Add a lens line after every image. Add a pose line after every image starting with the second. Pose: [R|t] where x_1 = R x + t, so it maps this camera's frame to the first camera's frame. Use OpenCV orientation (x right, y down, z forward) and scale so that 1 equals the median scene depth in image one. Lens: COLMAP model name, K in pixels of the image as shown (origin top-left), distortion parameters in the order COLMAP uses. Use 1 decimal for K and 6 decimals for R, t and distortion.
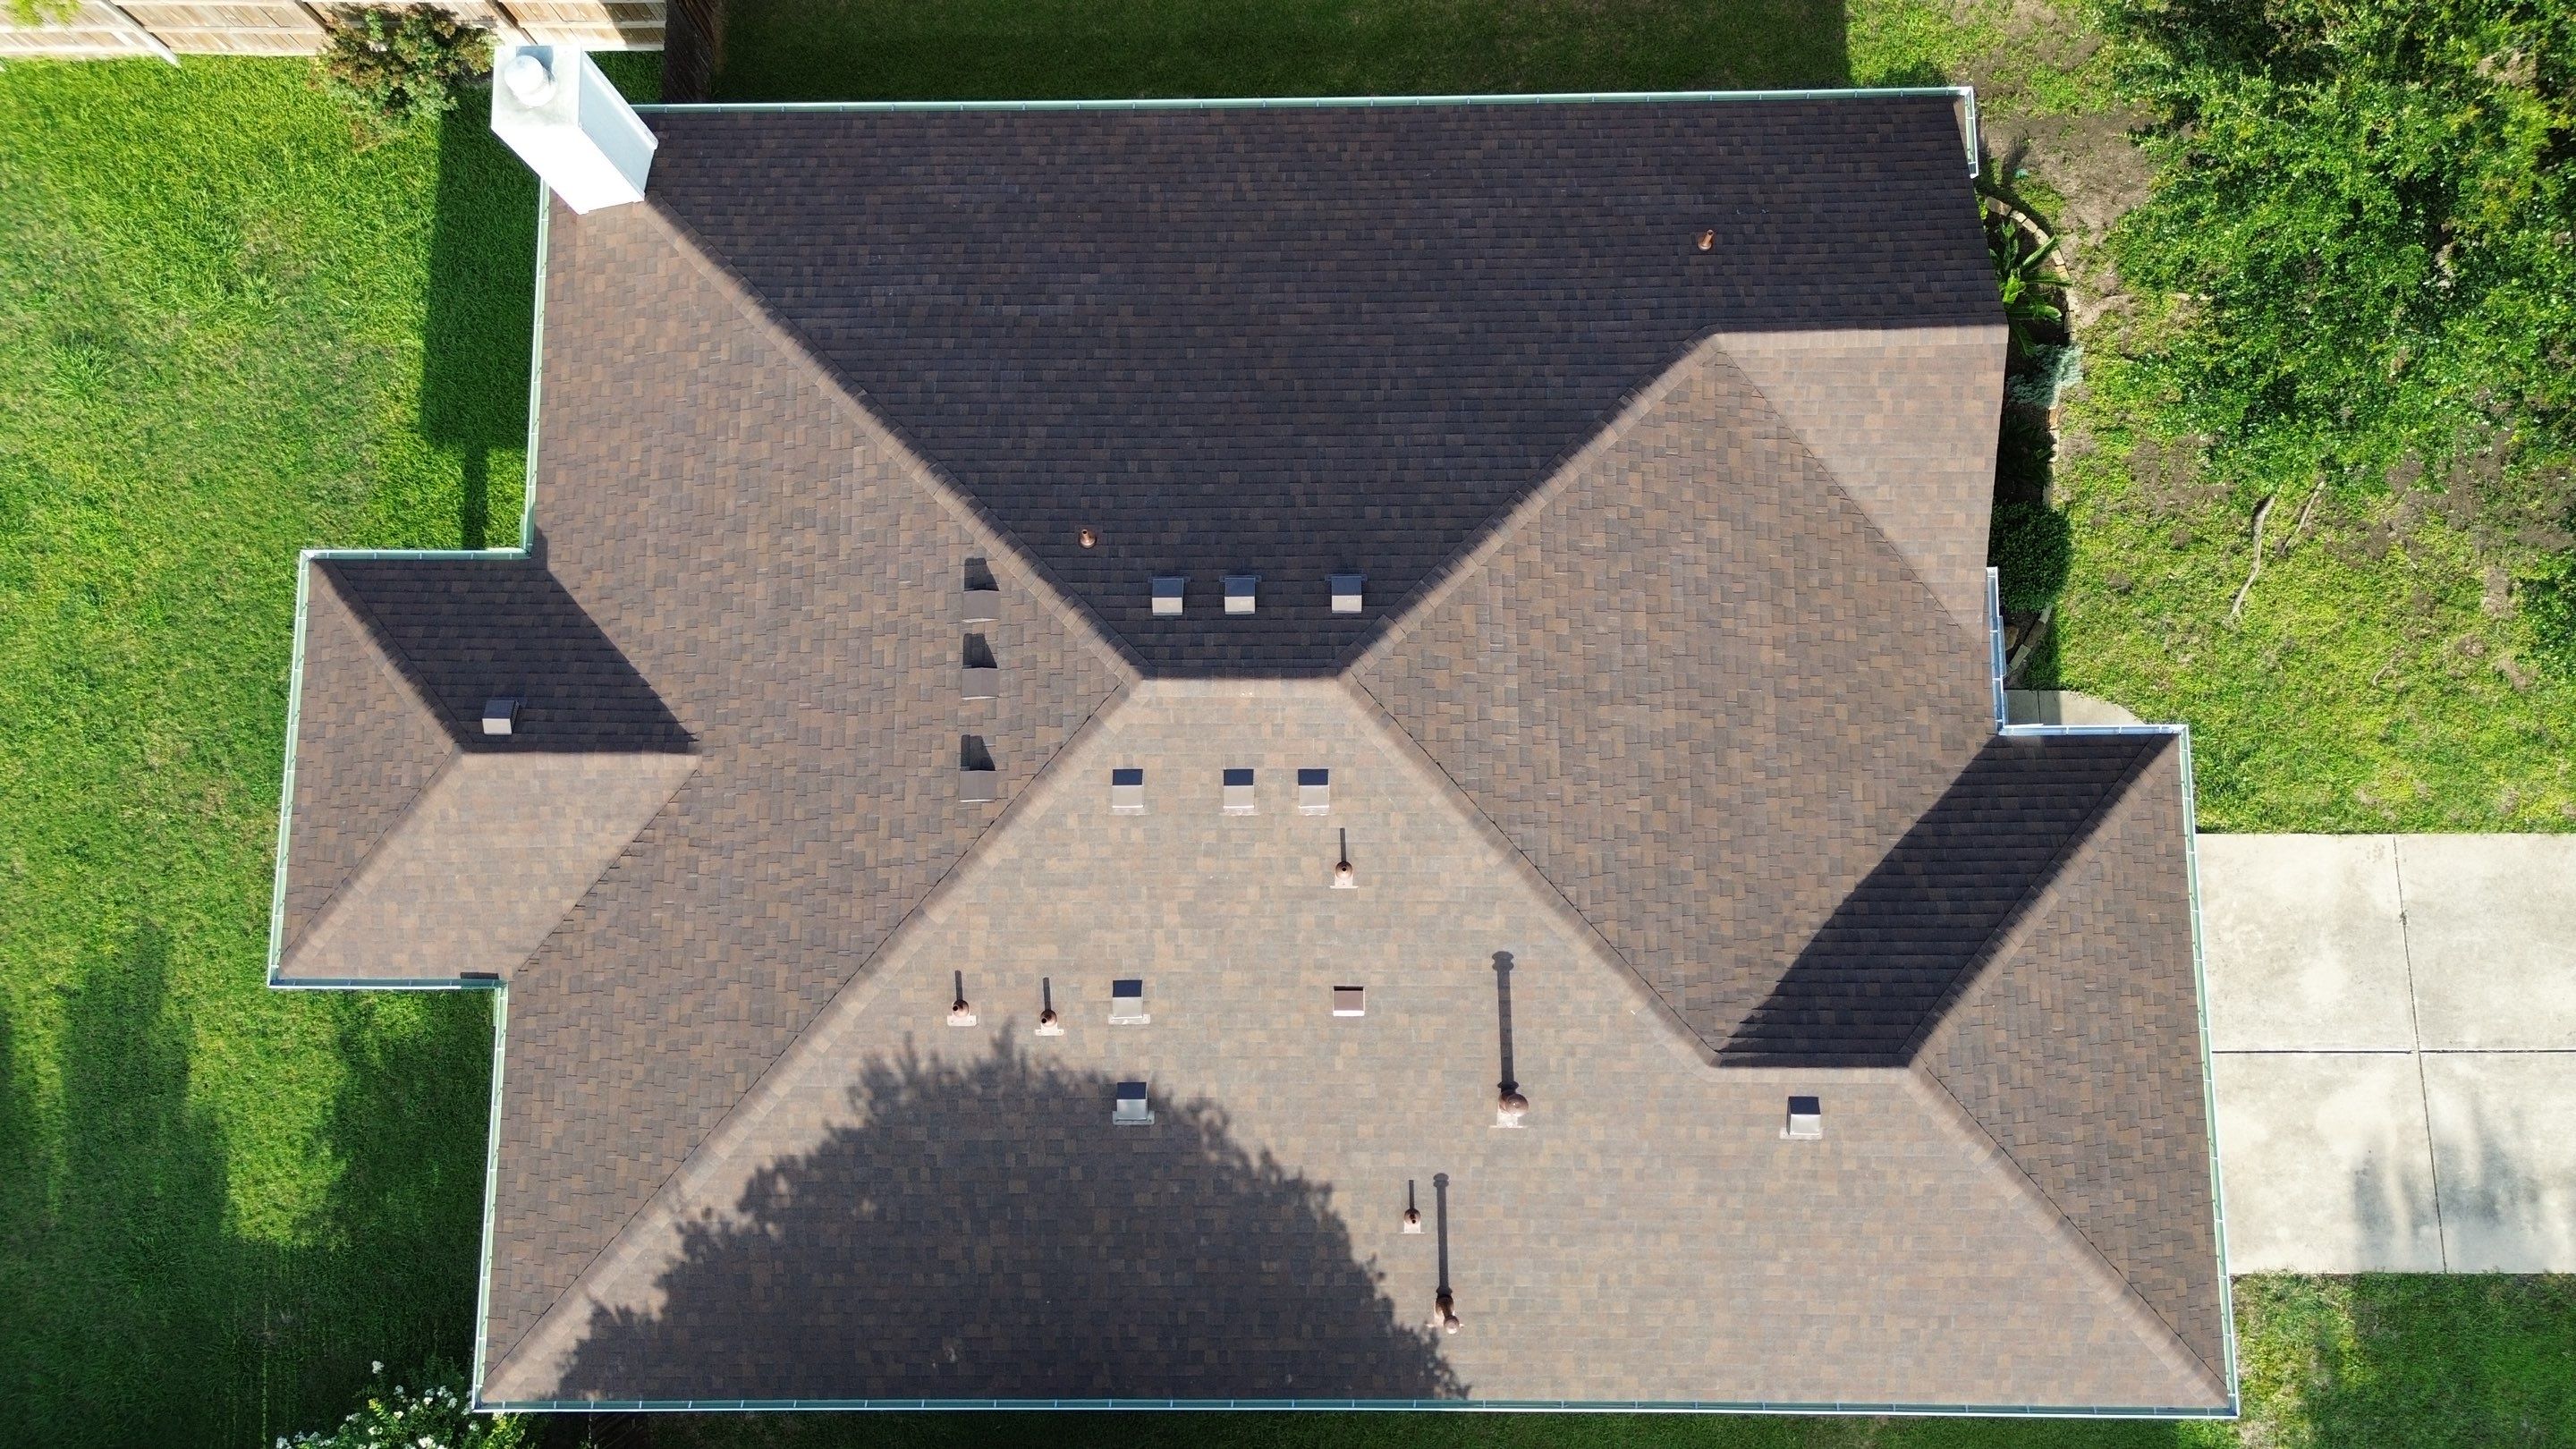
lens RADIAL K [[1828.5, 0, 1289.7], [0, 1828.5, 719.3], [0, 0, 1]] dist [0.047815, -0.048634]
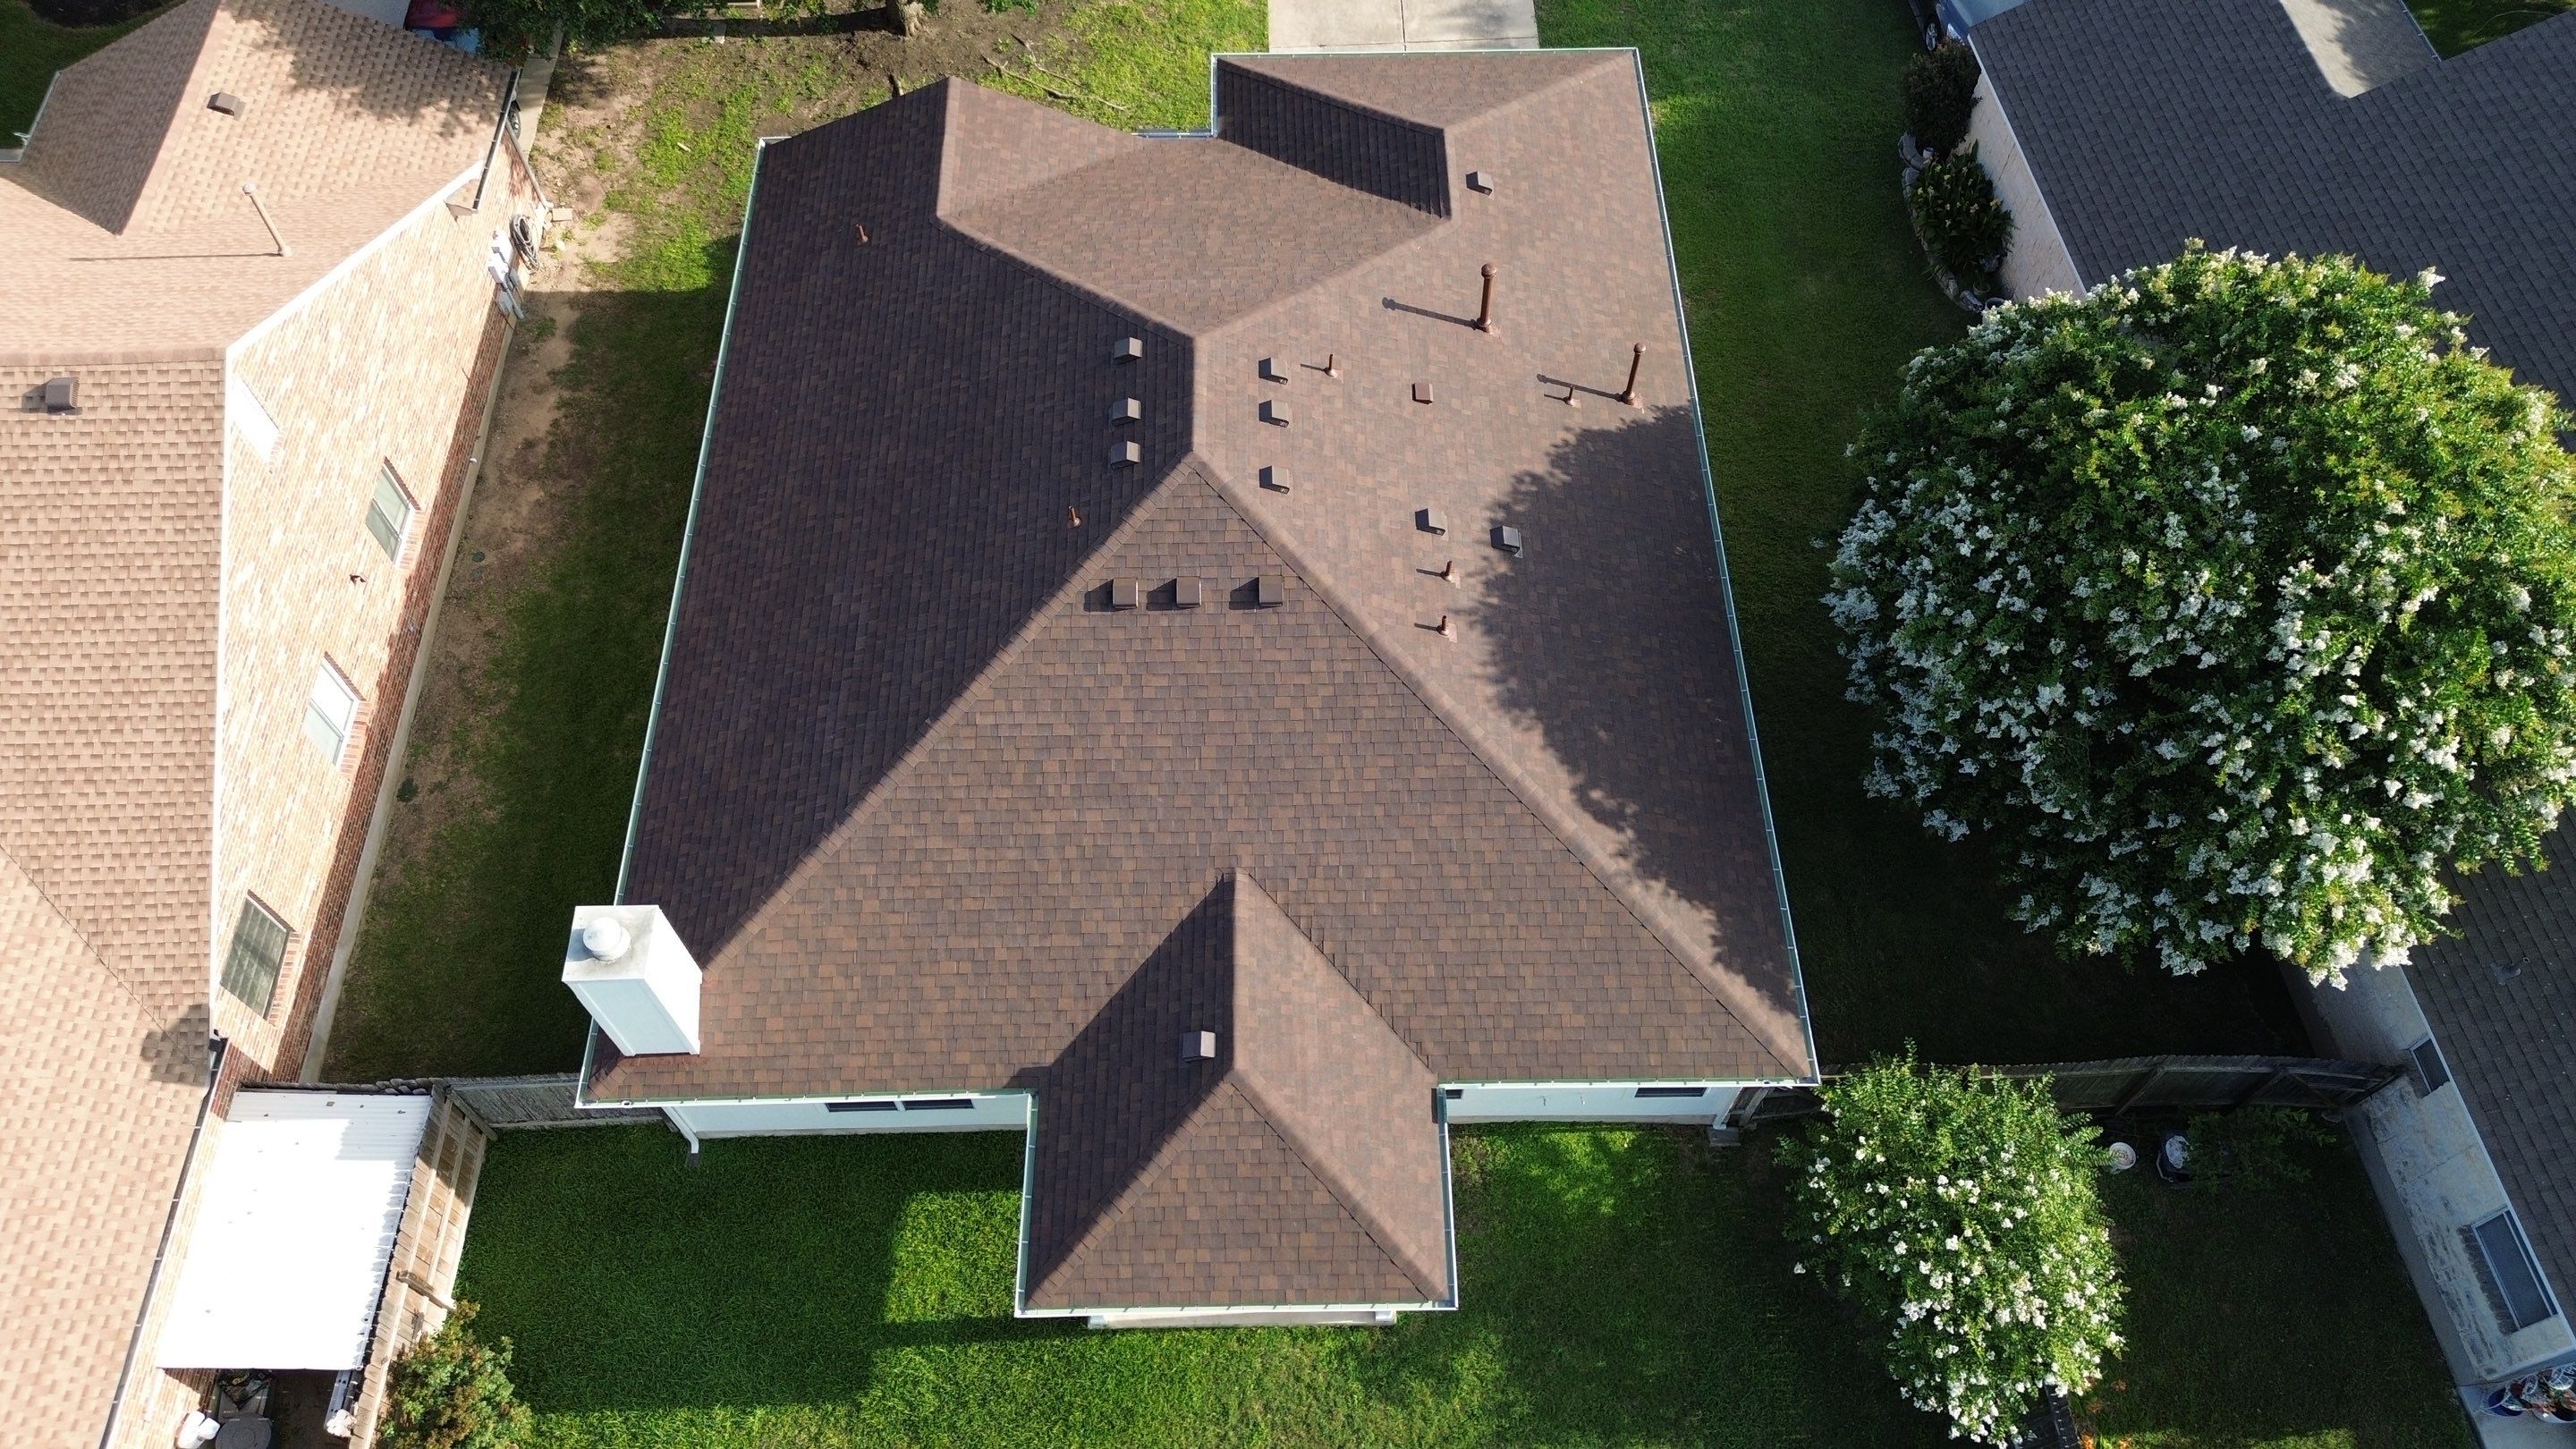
lens RADIAL K [[1828.5, 0, 1299.9], [0, 1828.5, 714.1], [0, 0, 1]] dist [0.047815, -0.048634]
pose [[-0.019470, -0.840698, 0.541154, -0.843997], [0.990280, 0.058341, 0.126264, -0.088908], [-0.137722, 0.538352, 0.831390, 0.000451]]
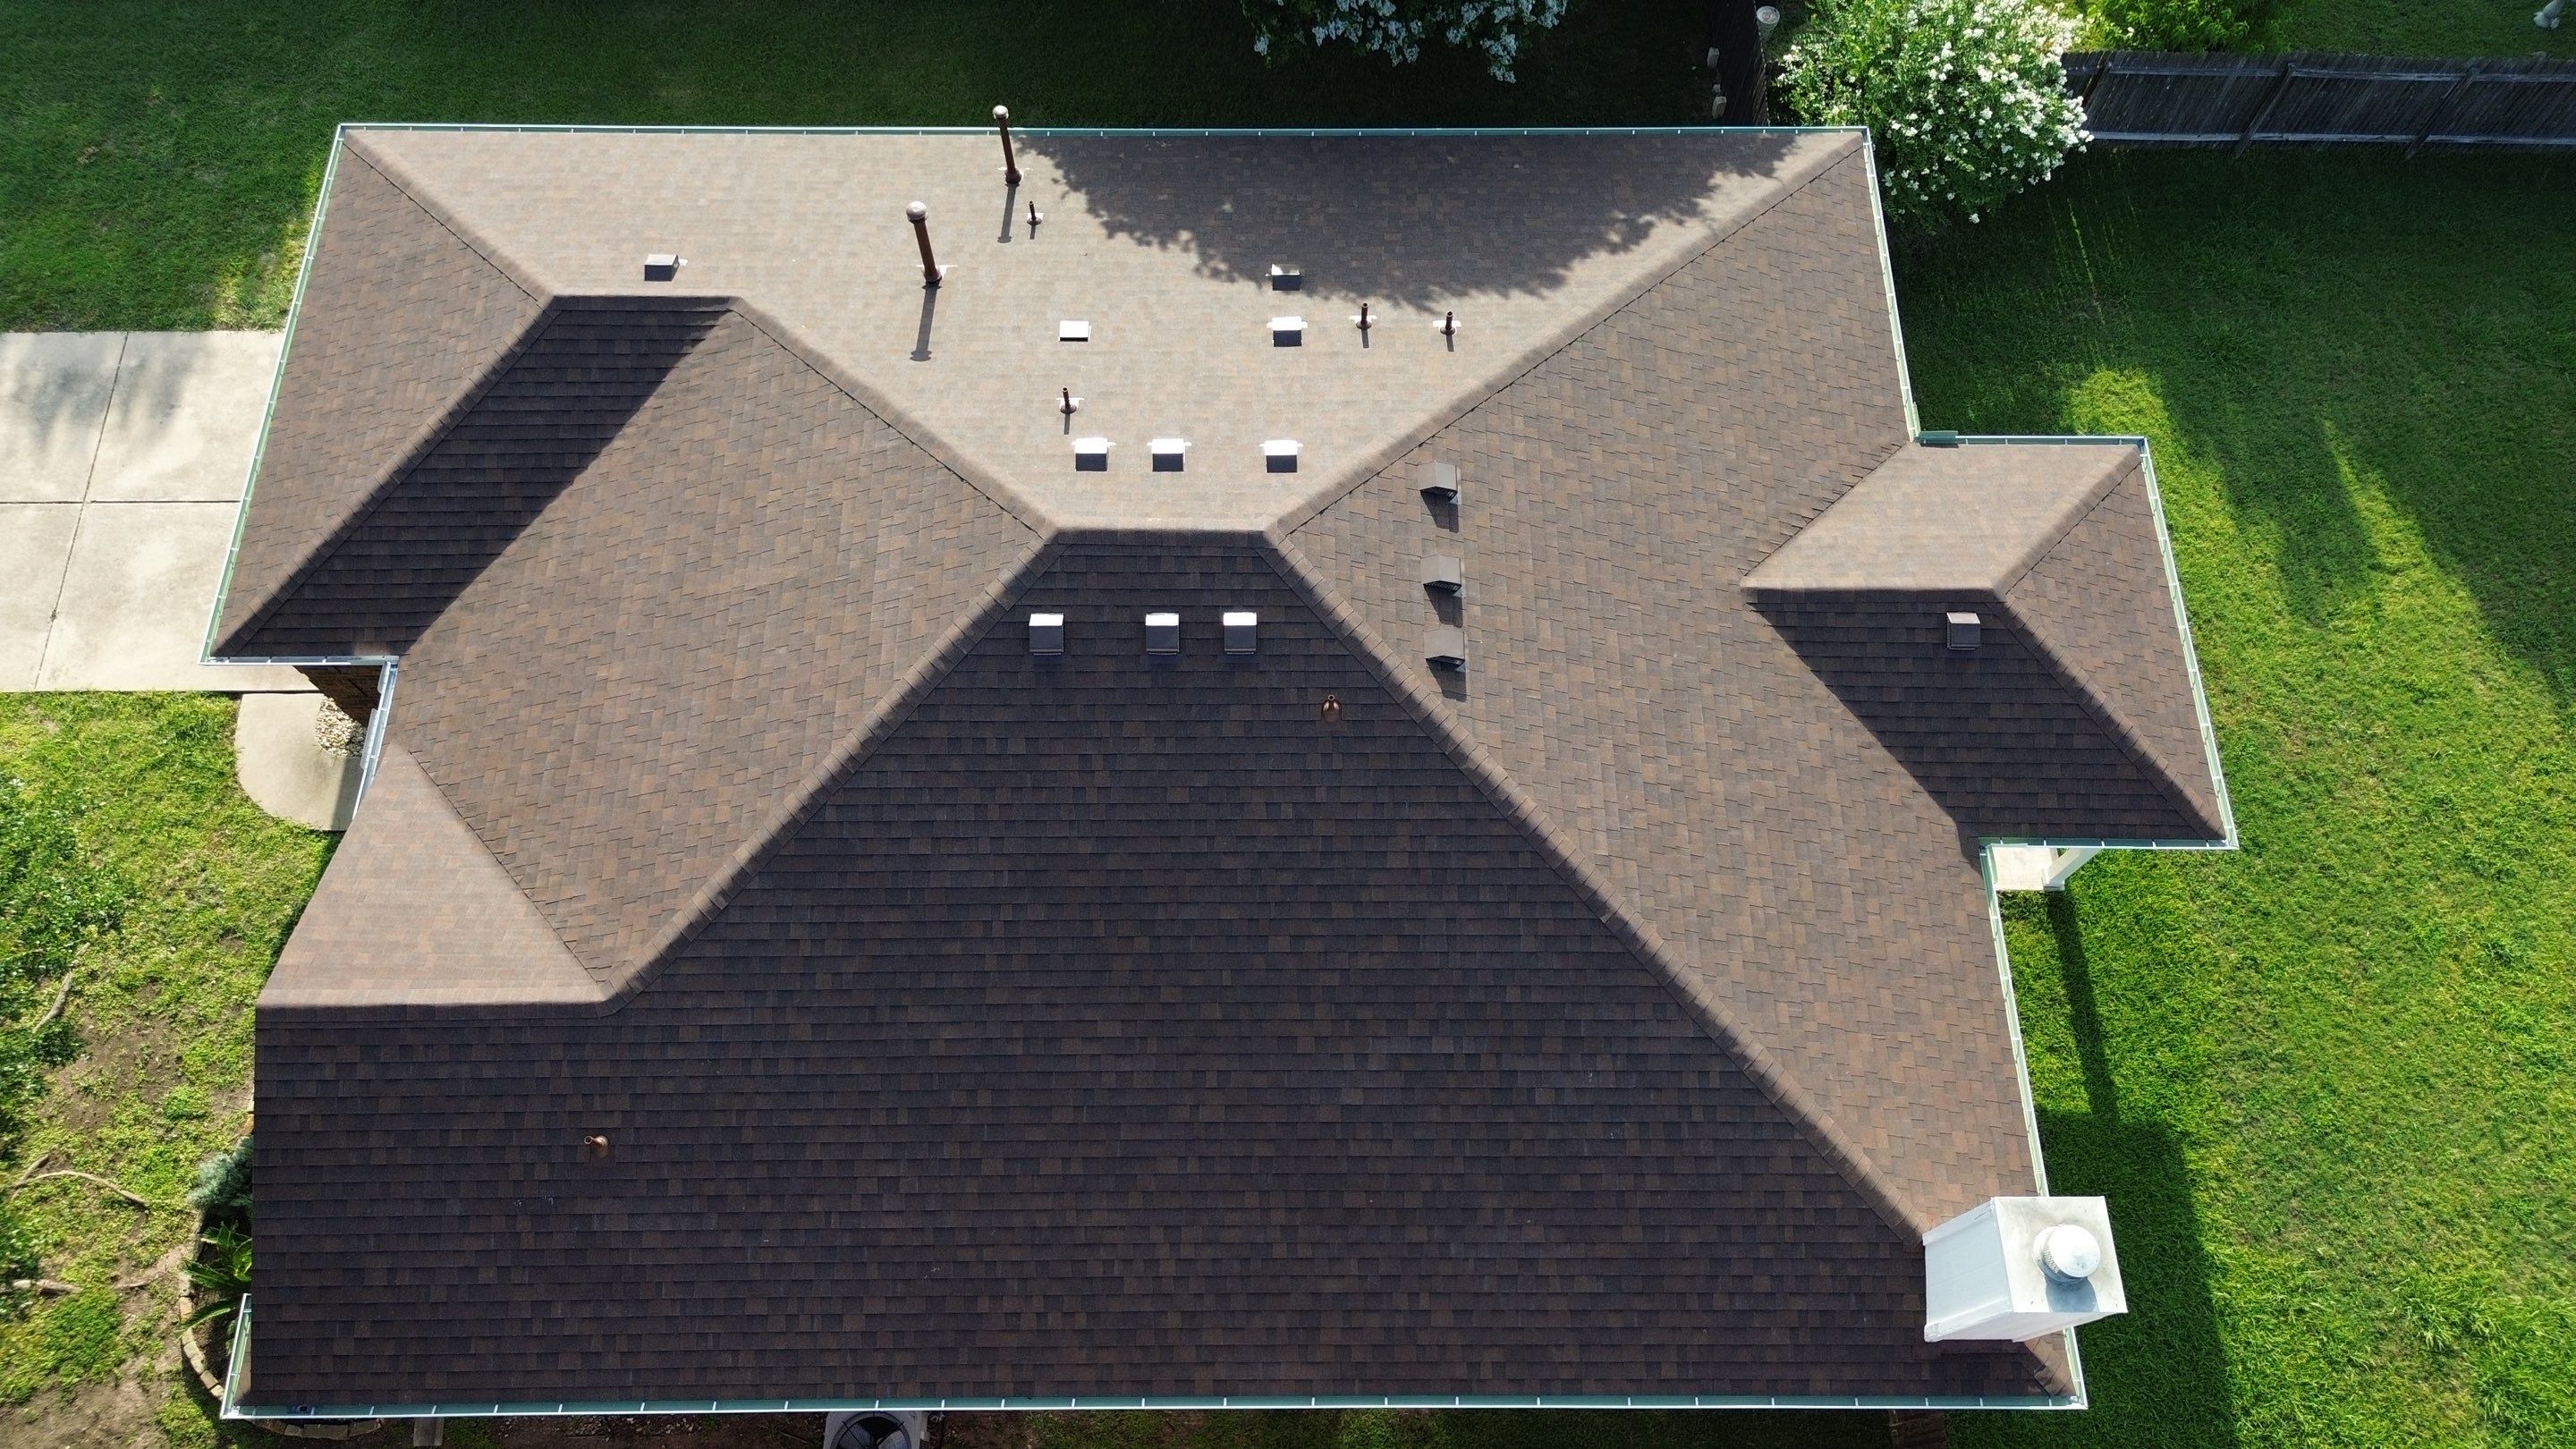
lens RADIAL K [[1828.5, 0, 1285.7], [0, 1828.5, 717.6], [0, 0, 1]] dist [0.047815, -0.048634]
pose [[-0.999862, 0.006725, 0.015164, -0.094614], [0.002291, -0.849392, 0.527758, -0.539394], [0.016430, 0.527720, 0.849260, 0.214635]]
